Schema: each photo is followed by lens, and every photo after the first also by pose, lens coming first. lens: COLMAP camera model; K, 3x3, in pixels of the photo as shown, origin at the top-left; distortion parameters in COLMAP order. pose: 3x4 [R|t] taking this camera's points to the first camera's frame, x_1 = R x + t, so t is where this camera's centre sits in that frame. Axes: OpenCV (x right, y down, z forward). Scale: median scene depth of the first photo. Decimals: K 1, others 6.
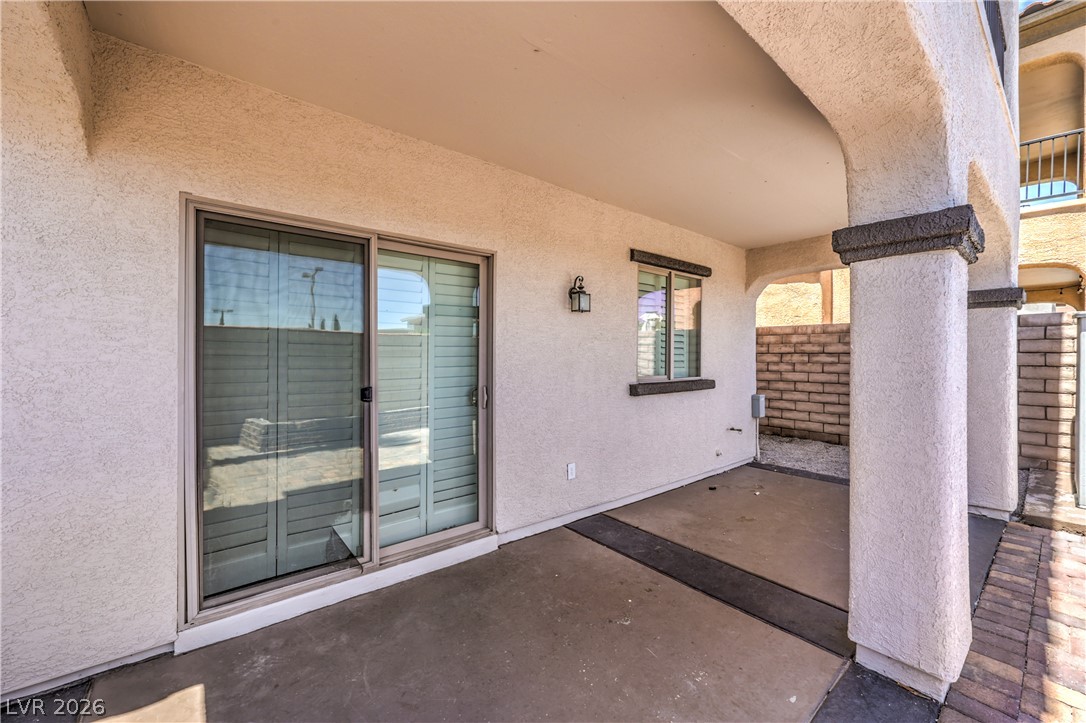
lens RADIAL K [[432.7, 0, 546.1], [0, 432.7, 354.3], [0, 0, 1]] dist [-0.000694, 0.000029]
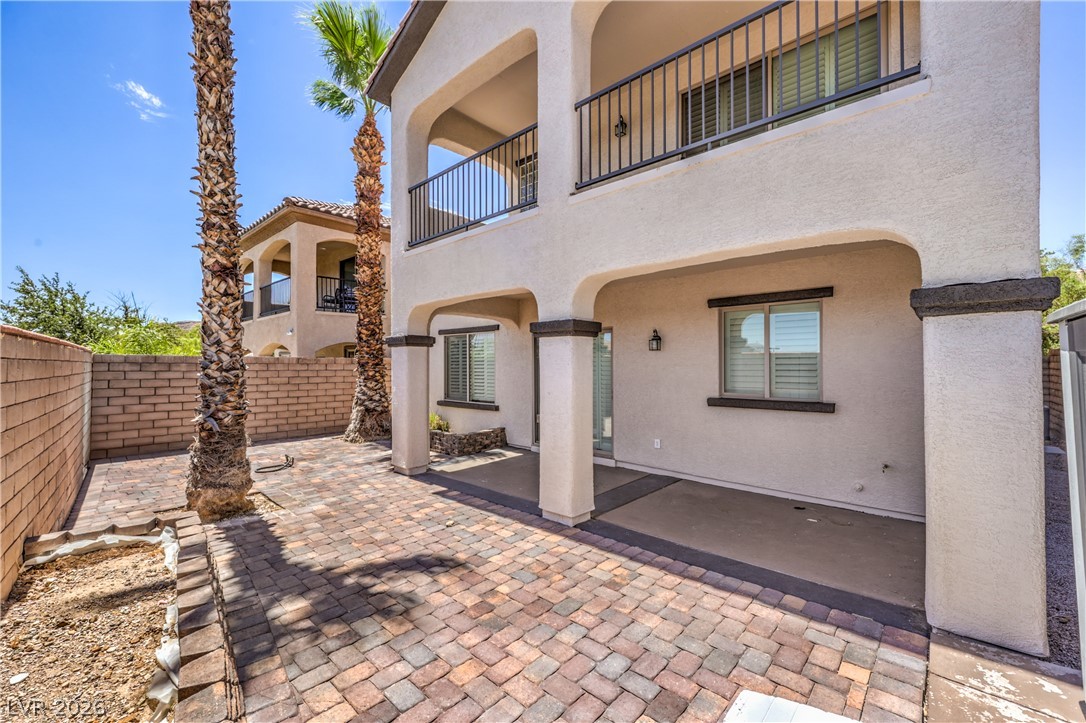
lens RADIAL K [[440.7, 0, 551.8], [0, 440.7, 363.6], [0, 0, 1]] dist [-0.001632, -0.000018]
pose [[0.140670, -0.007308, -0.990030, 1.360673], [0.004386, 0.999968, -0.006758, -0.027696], [0.990047, -0.003392, 0.140697, 0.271782]]
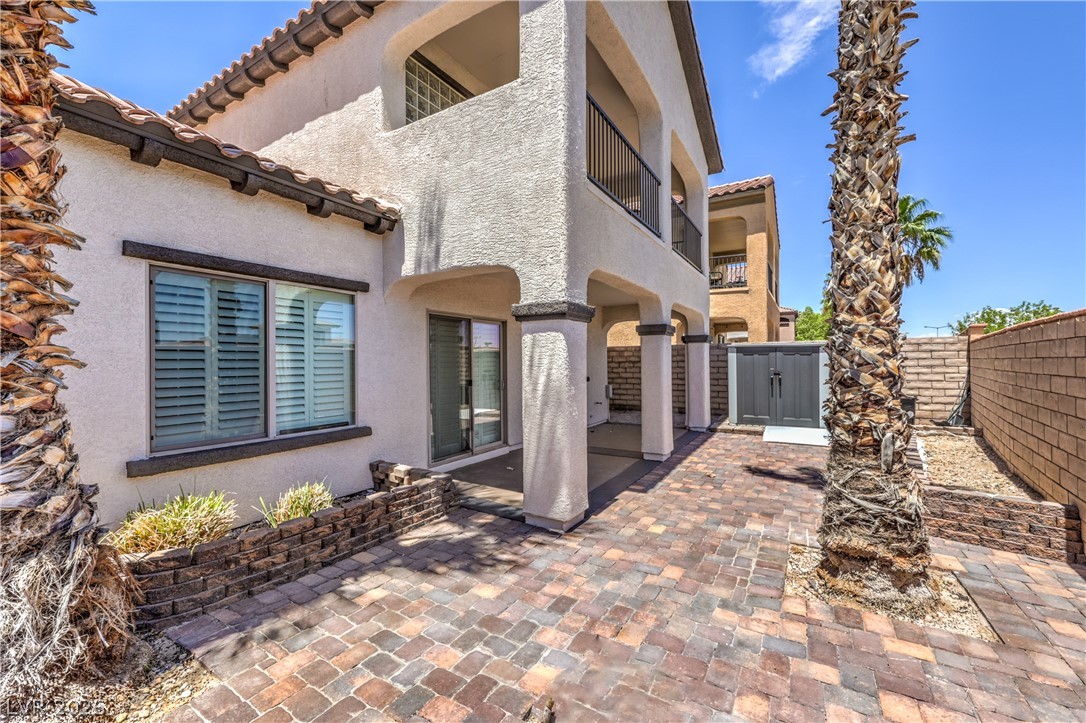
lens RADIAL K [[434.0, 0, 543.0], [0, 434.0, 361.5], [0, 0, 1]] dist [-0.002296, 0.000126]
pose [[0.945628, -0.011506, 0.325048, -0.466176], [0.011889, 0.999929, 0.000808, -0.014175], [-0.325034, 0.003101, 0.945697, -0.817661]]
